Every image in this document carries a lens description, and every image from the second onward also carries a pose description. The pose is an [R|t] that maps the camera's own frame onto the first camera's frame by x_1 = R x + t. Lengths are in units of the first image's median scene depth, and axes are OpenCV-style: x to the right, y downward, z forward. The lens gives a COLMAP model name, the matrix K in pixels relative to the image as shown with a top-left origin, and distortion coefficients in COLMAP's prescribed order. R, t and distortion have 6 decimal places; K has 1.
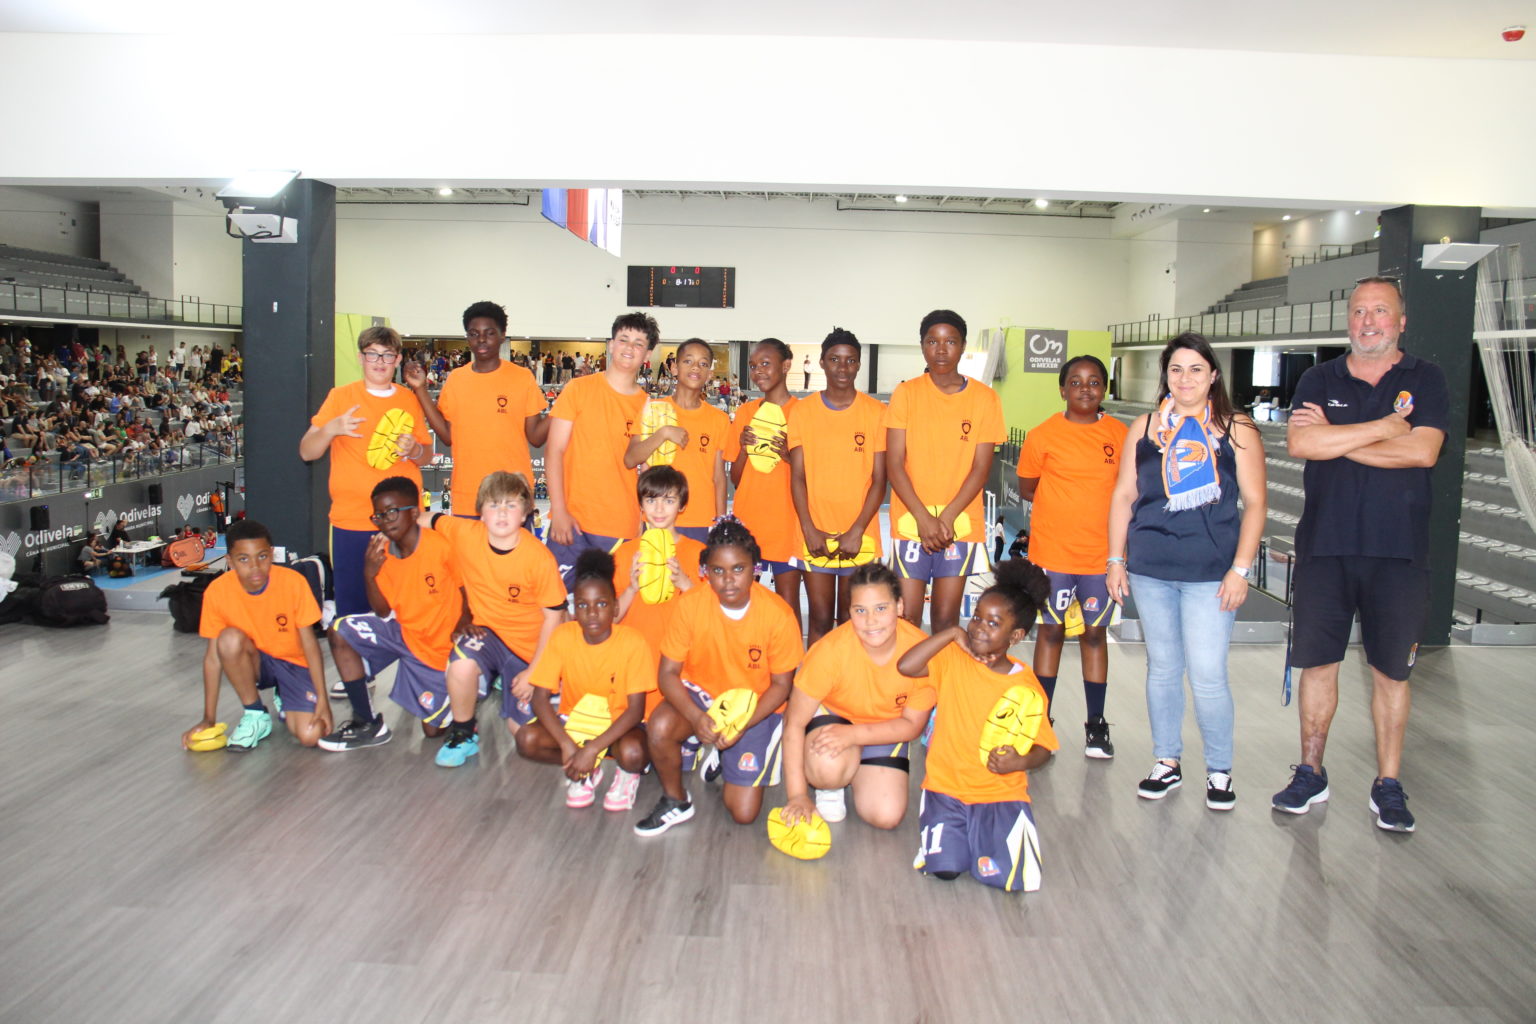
lens RADIAL K [[1288.8, 0, 775.8], [0, 1288.8, 494.1], [0, 0, 1]] dist [-0.183865, 0.163724]
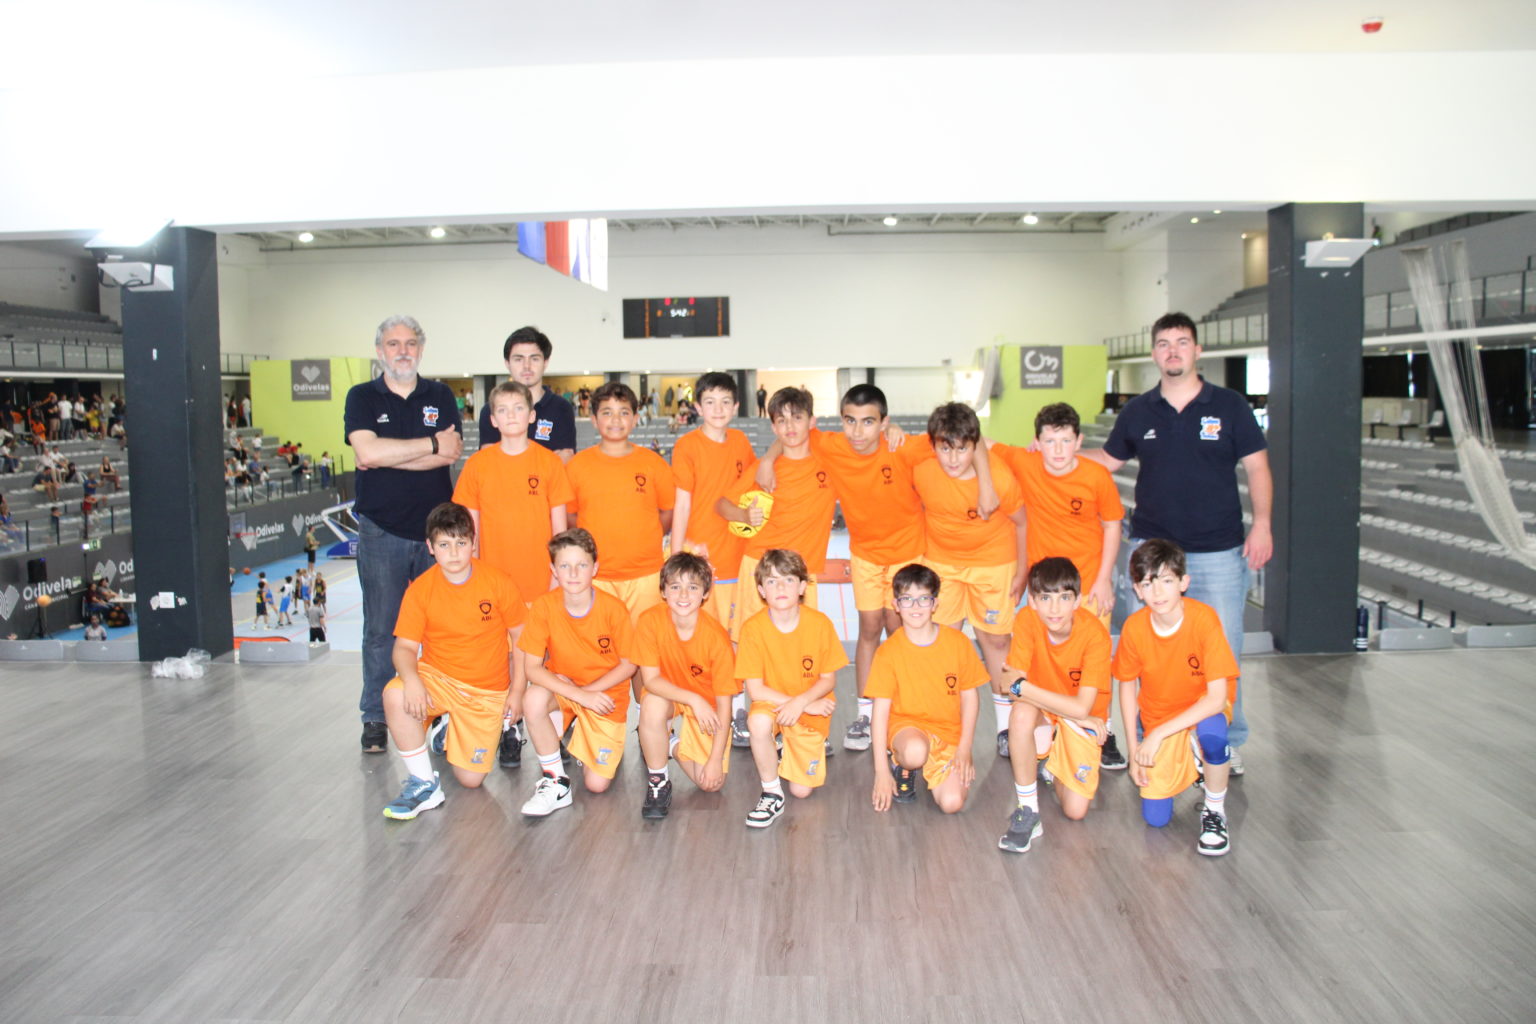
lens RADIAL K [[1286.9, 0, 768.5], [0, 1286.9, 492.7], [0, 0, 1]] dist [-0.186941, 0.172617]
pose [[0.999168, -0.037592, -0.015835, 0.057110], [0.037233, 0.999056, -0.022371, 0.001274], [0.016661, 0.021763, 0.999624, 0.007851]]
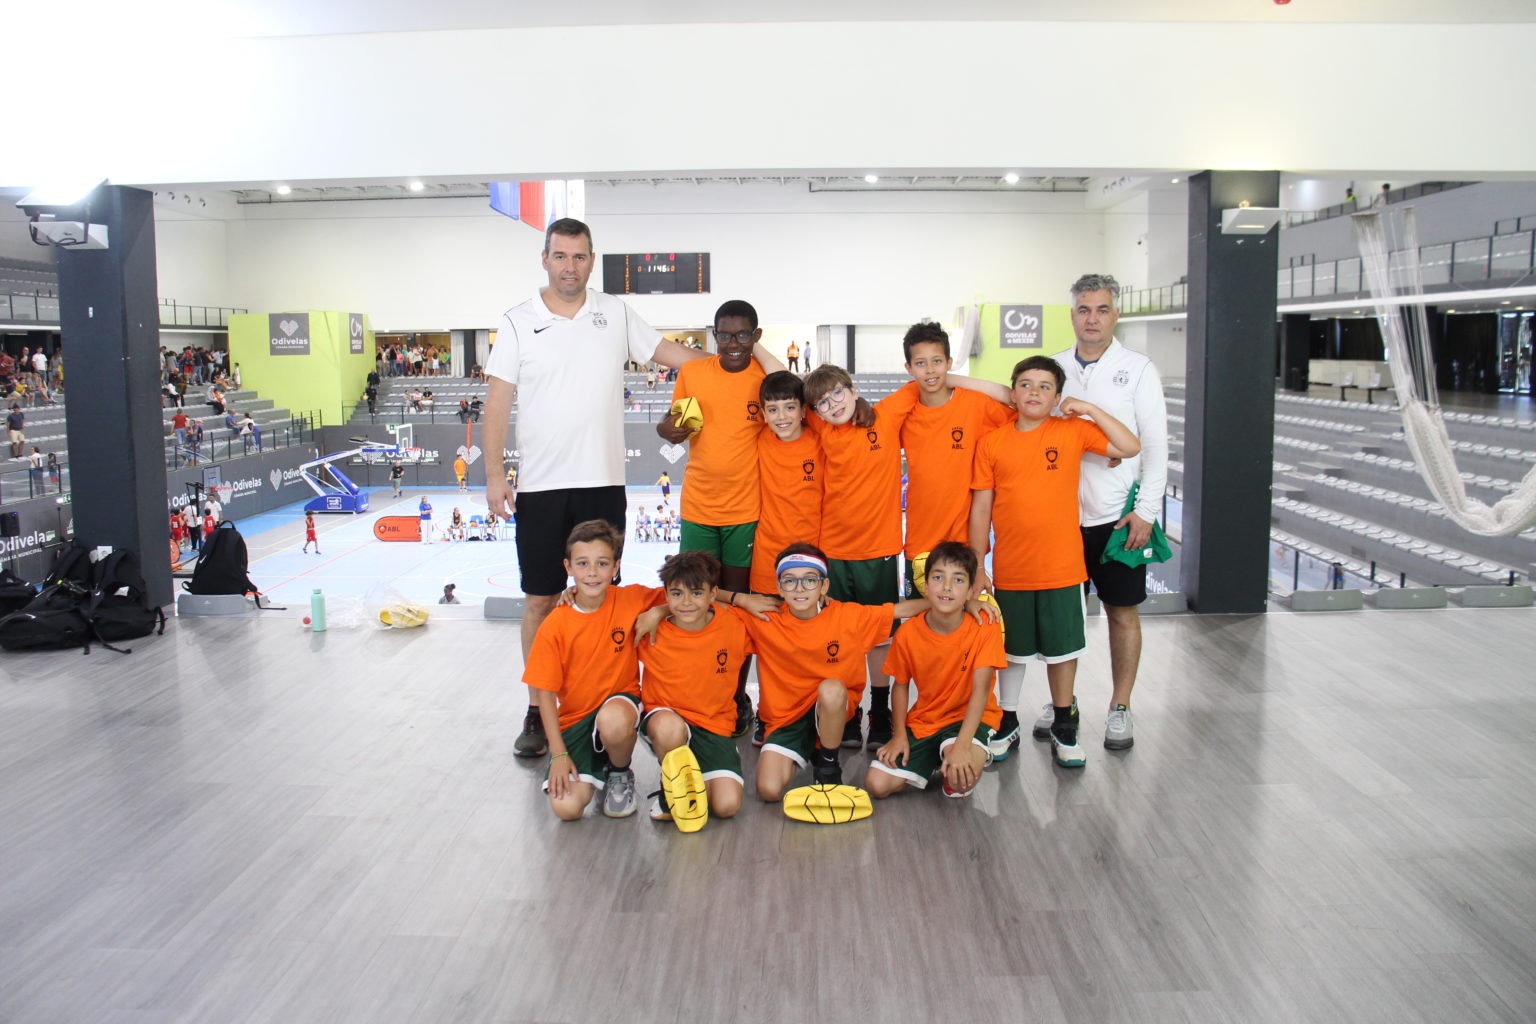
lens RADIAL K [[1286.9, 0, 768.5], [0, 1286.9, 492.7], [0, 0, 1]] dist [-0.186941, 0.172617]
pose [[0.999523, -0.030499, -0.004846, 0.083773], [0.030555, 0.999464, 0.011784, 0.001543], [0.004484, -0.011927, 0.999919, -0.003395]]
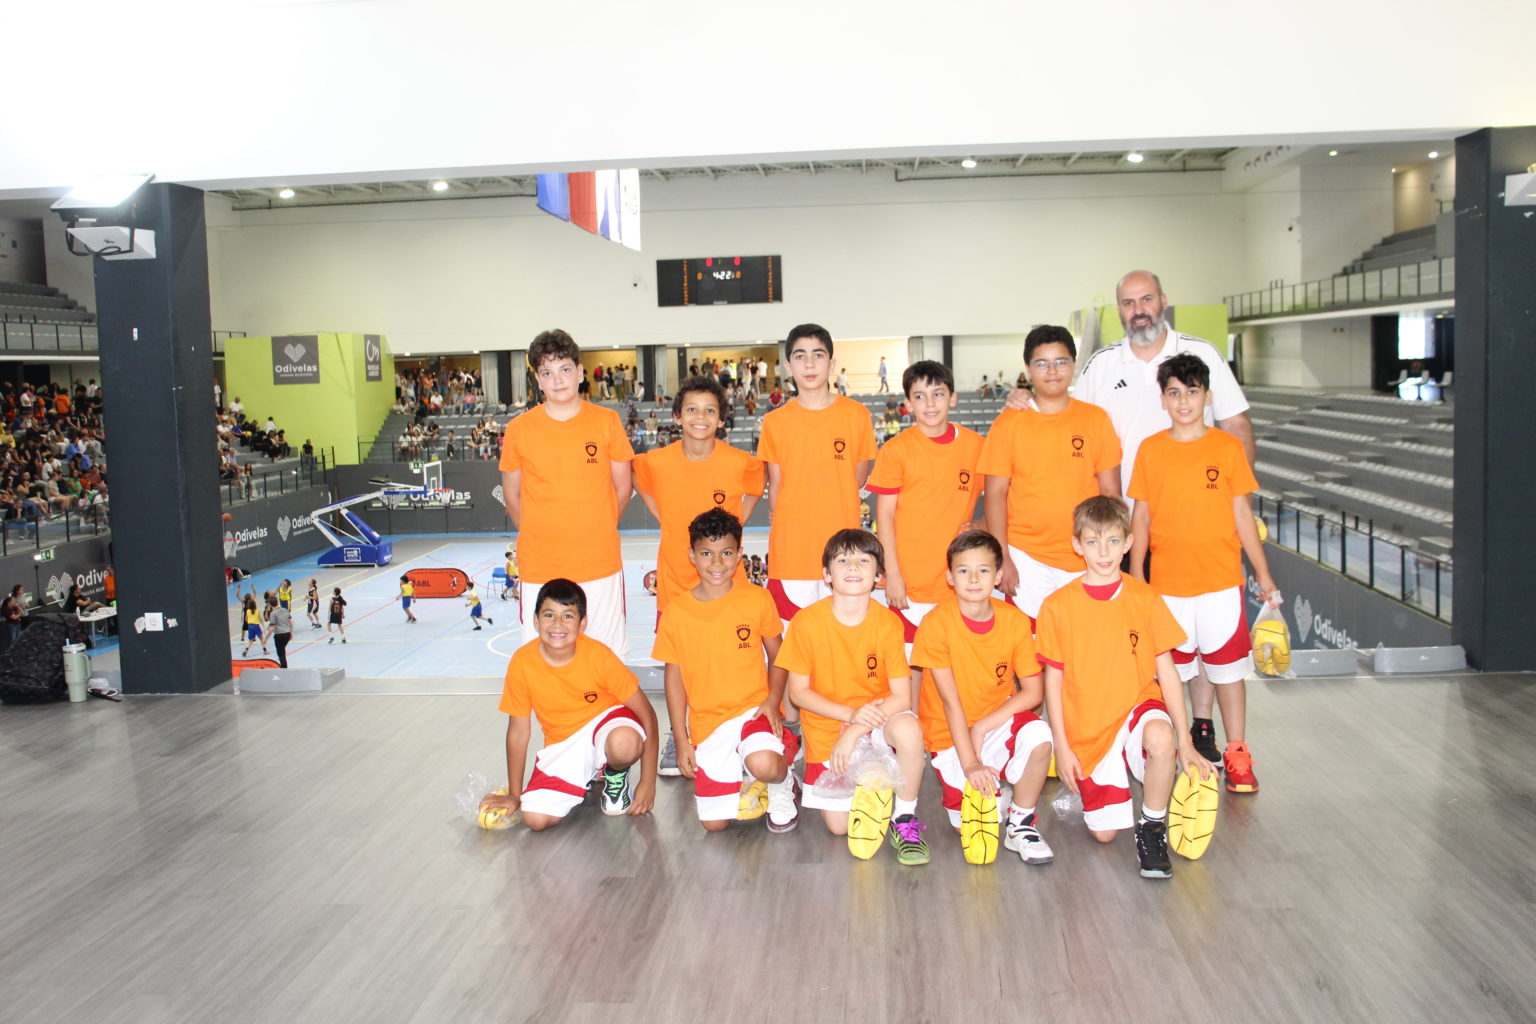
lens RADIAL K [[1498.3, 0, 768.0], [0, 1498.3, 497.2], [0, 0, 1]] dist [-0.141562, 0.199713]
pose [[0.997177, -0.050329, -0.055717, 0.045440], [0.049560, 0.998657, -0.015109, -0.000543], [0.056403, 0.012305, 0.998332, 0.011293]]
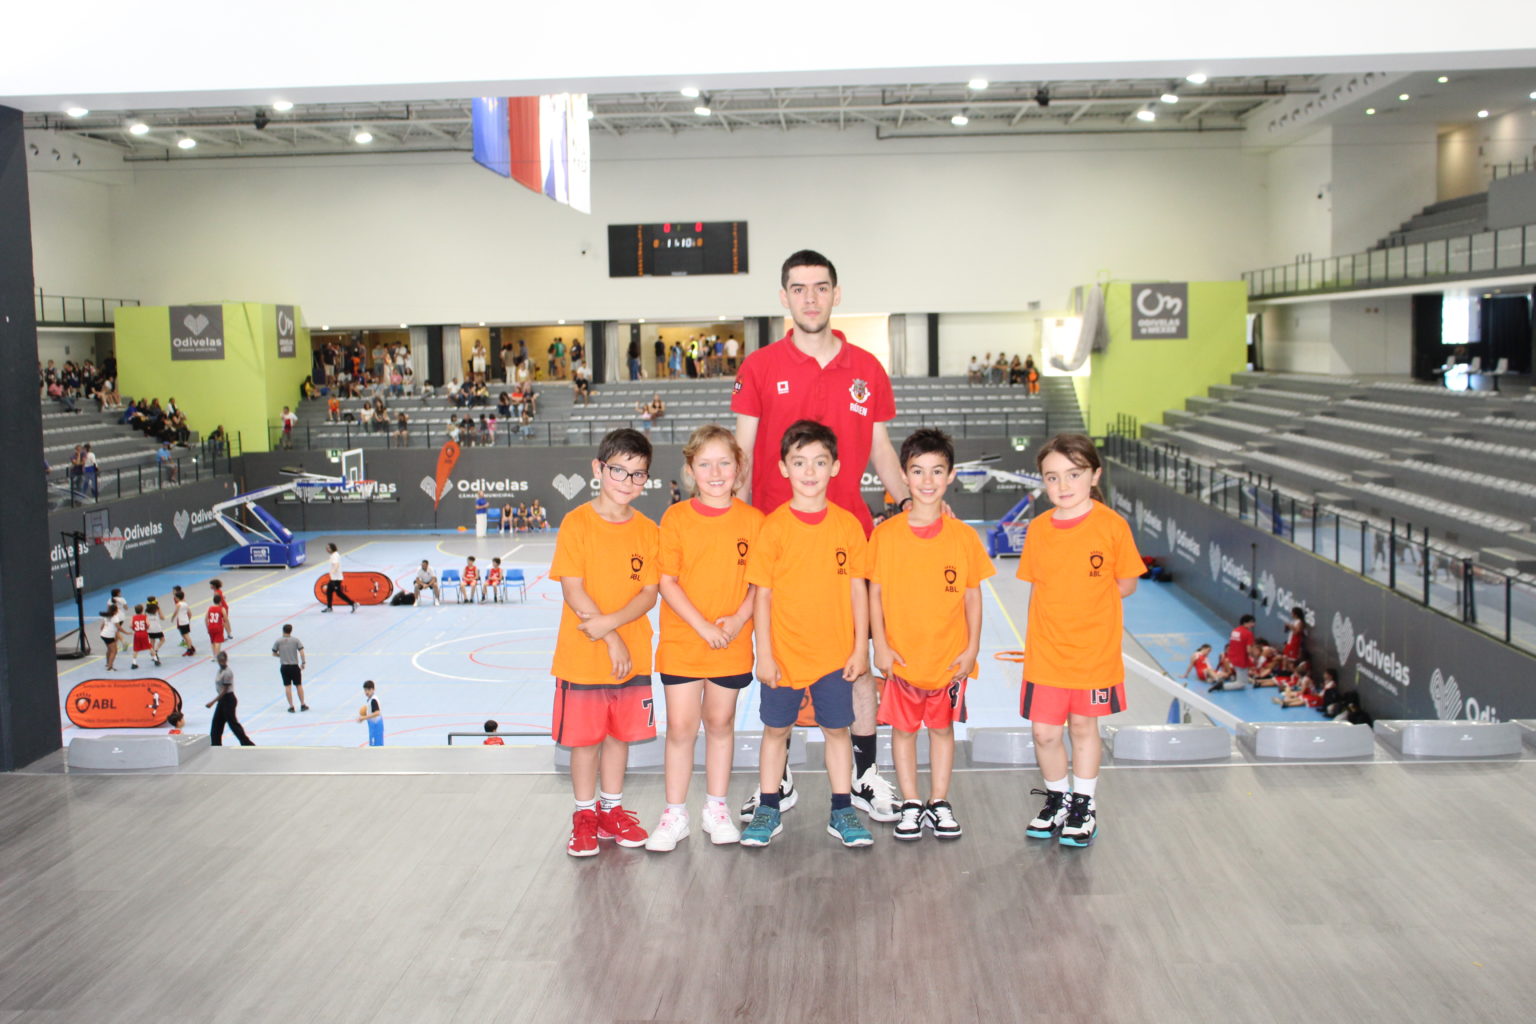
lens RADIAL K [[1655.5, 0, 770.5], [0, 1655.5, 498.1], [0, 0, 1]] dist [-0.106405, 0.227772]
pose [[0.998632, -0.042449, -0.030541, 0.032084], [0.042191, 0.999069, -0.009040, -0.010800], [0.030896, 0.007739, 0.999493, 0.090890]]
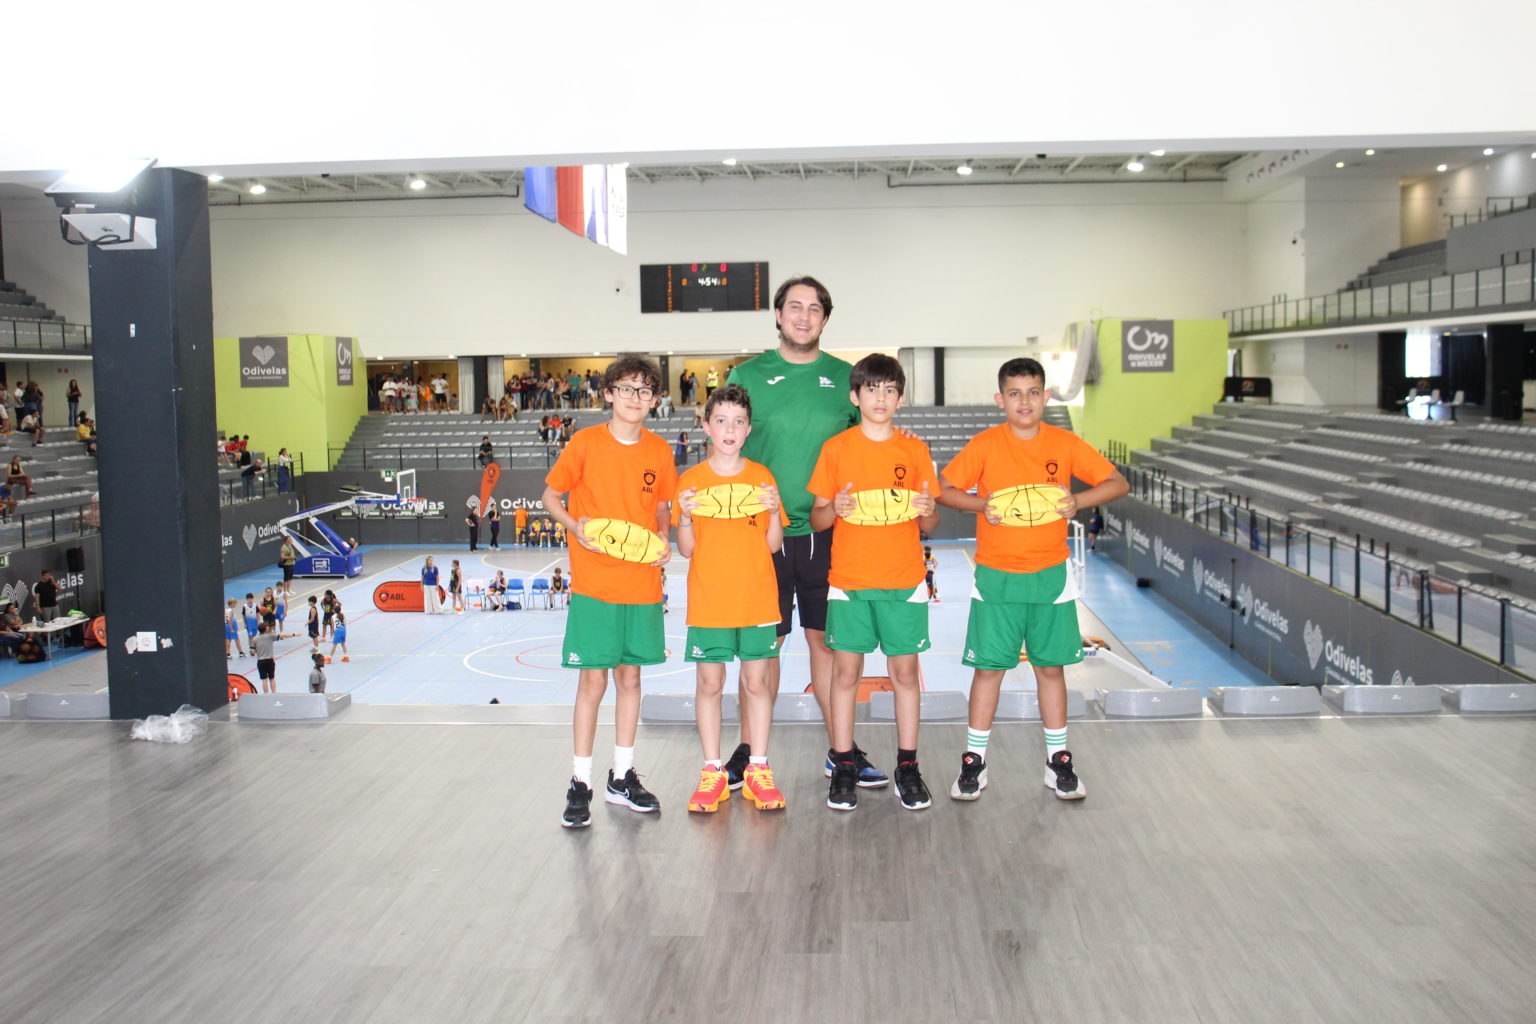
lens RADIAL K [[1541.7, 0, 771.7], [0, 1541.7, 490.4], [0, 0, 1]] dist [-0.127431, 0.196963]
pose [[0.998525, -0.037971, -0.038805, 0.021125], [0.036909, 0.998934, -0.027721, -0.003448], [0.039816, 0.026247, 0.998862, 0.031751]]
